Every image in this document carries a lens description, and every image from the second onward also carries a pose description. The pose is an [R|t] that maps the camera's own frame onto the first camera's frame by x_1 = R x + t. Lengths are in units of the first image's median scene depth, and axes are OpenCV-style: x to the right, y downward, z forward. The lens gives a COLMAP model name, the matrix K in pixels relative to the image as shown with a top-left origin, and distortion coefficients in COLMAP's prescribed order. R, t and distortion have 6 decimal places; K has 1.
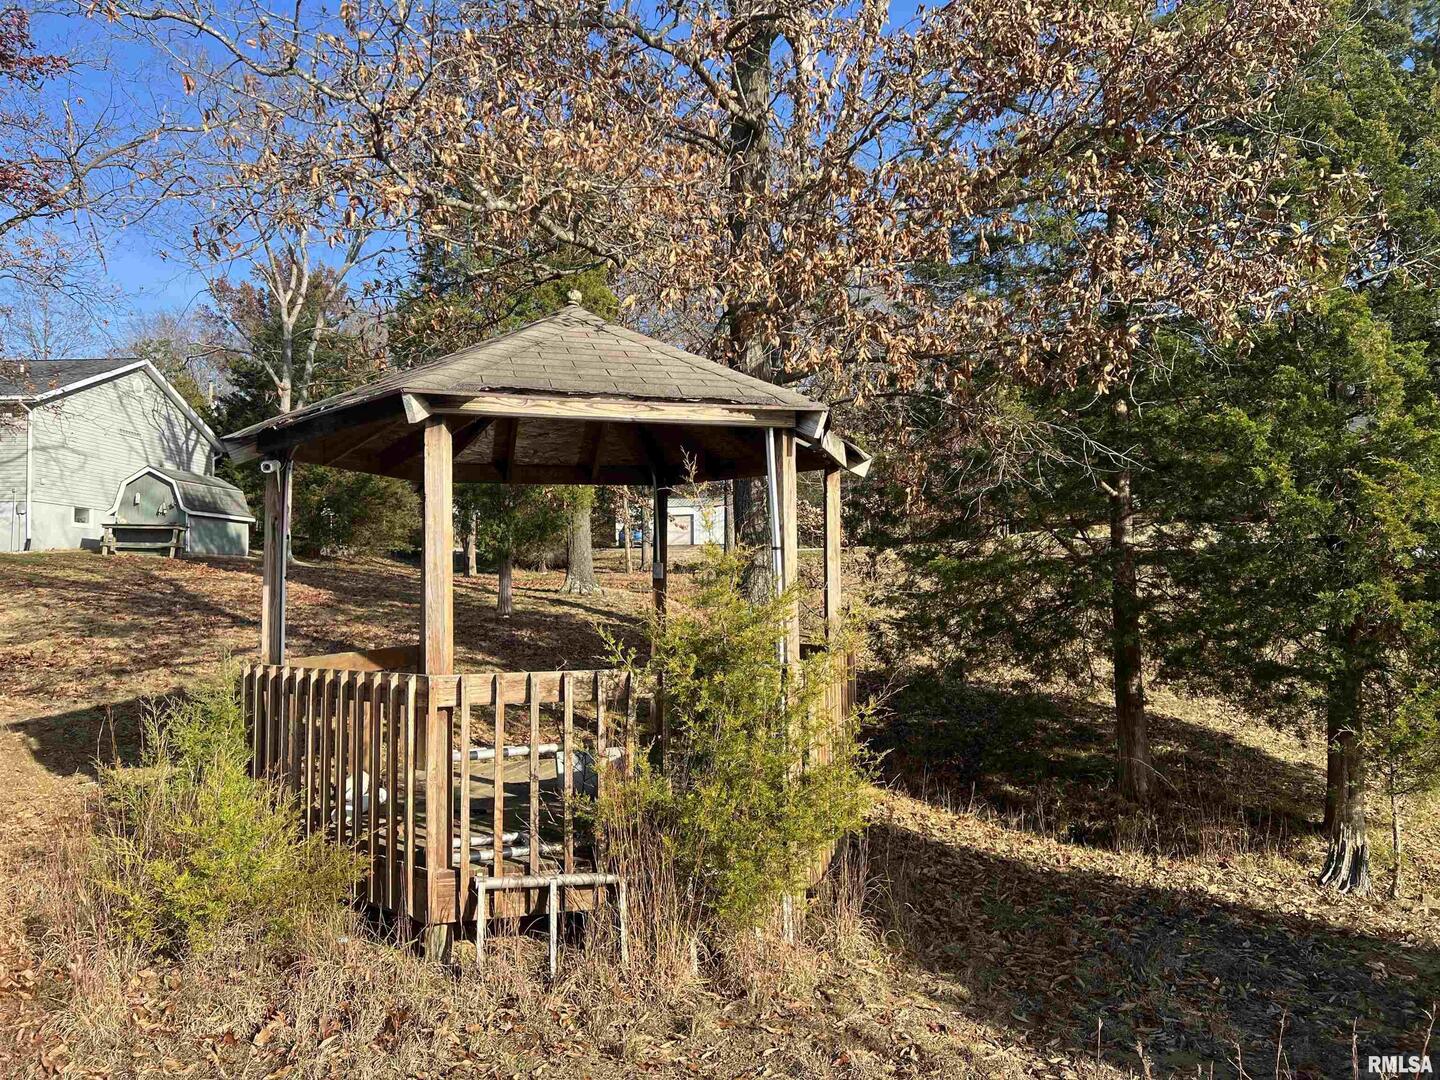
lens RADIAL K [[1065.7, 0, 692.7], [0, 1065.7, 546.0], [0, 0, 1]] dist [0.063751, -0.067742]
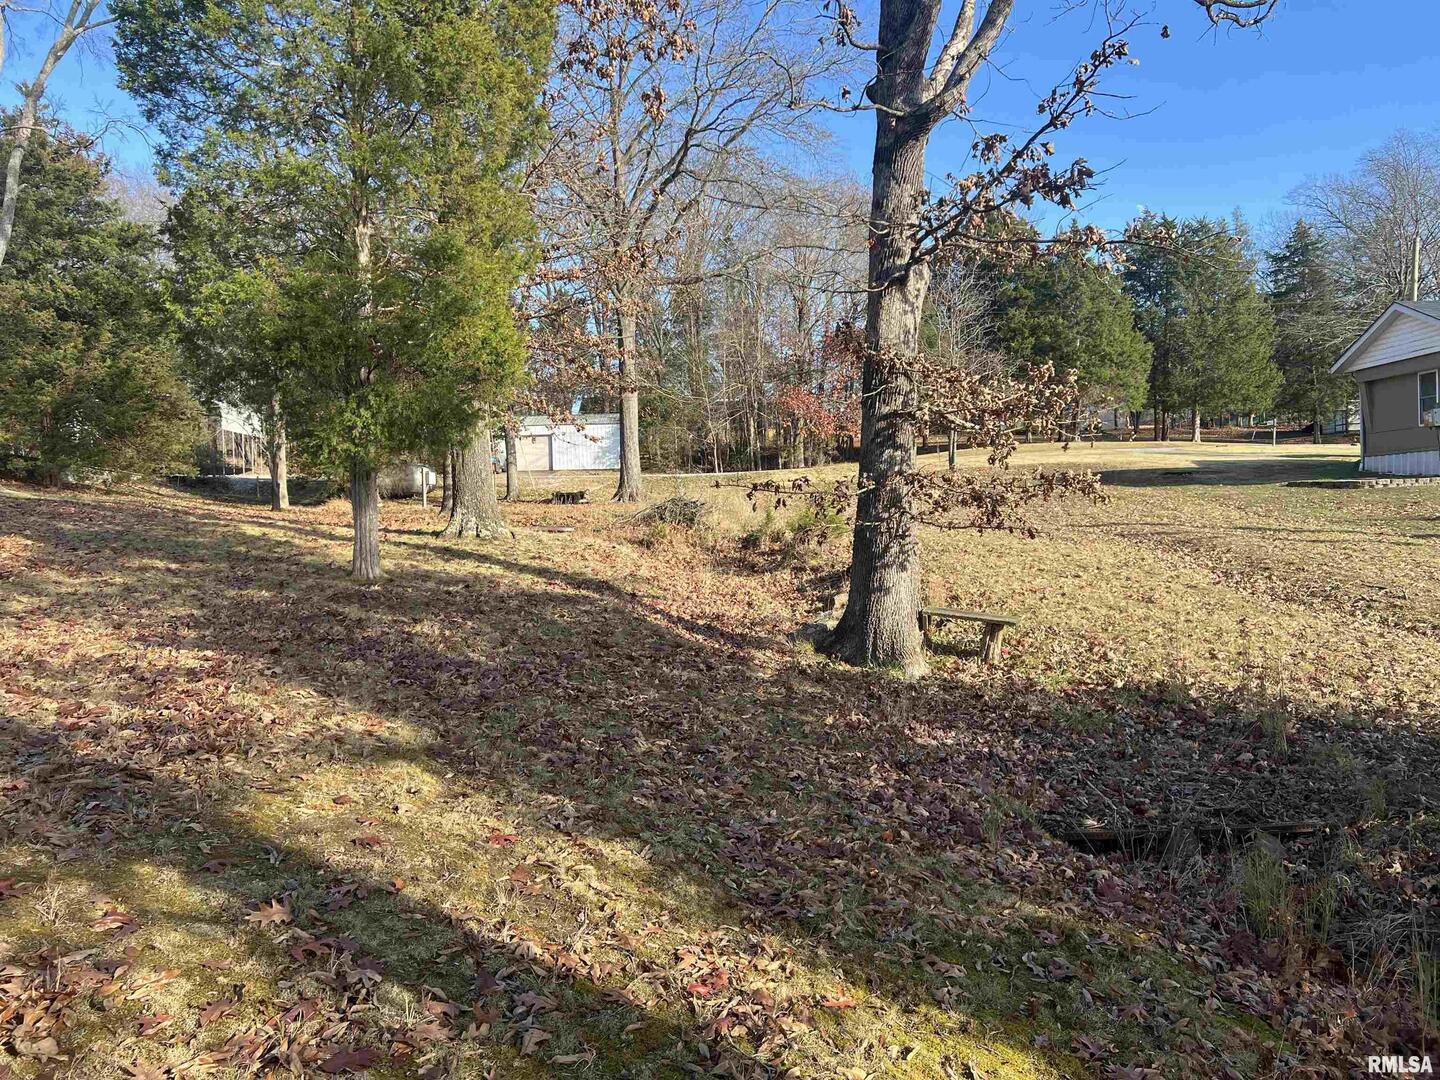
lens RADIAL K [[1065.7, 0, 692.7], [0, 1065.7, 546.0], [0, 0, 1]] dist [0.063751, -0.067742]
pose [[0.985792, -0.014497, 0.167343, -0.084565], [0.003426, 0.997797, 0.066257, 0.008408], [-0.167935, -0.064742, 0.983670, 0.353435]]
